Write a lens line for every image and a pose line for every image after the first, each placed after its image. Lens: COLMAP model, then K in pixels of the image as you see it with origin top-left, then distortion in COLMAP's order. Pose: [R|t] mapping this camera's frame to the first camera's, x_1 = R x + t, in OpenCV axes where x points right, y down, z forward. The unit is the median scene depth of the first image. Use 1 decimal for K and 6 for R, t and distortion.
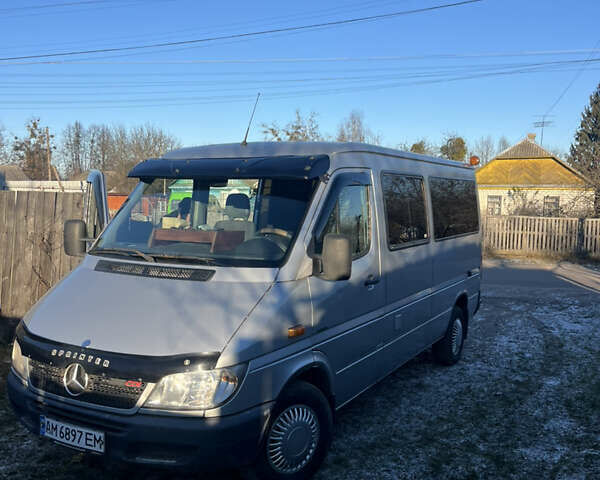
lens RADIAL K [[569.7, 0, 300.0], [0, 569.7, 240.0], [0, 0, 1]] dist [-0.010405, 0.003628]
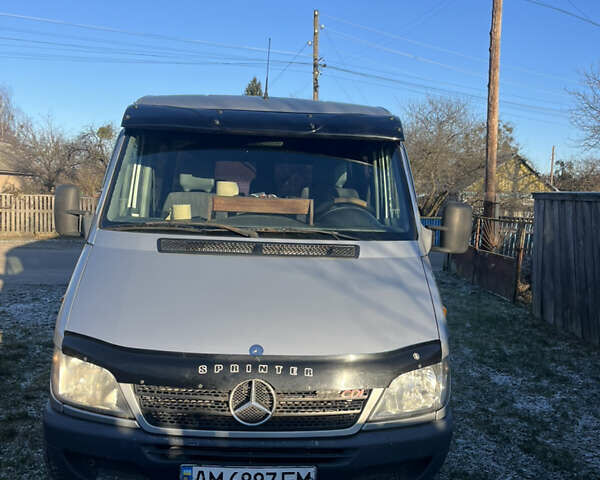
lens RADIAL K [[569.7, 0, 300.0], [0, 569.7, 240.0], [0, 0, 1]] dist [-0.010405, 0.003628]
pose [[0.866335, -0.020882, 0.499027, -0.656978], [0.008942, 0.999614, 0.026305, 0.024432], [-0.499384, -0.018327, 0.866187, 0.345206]]
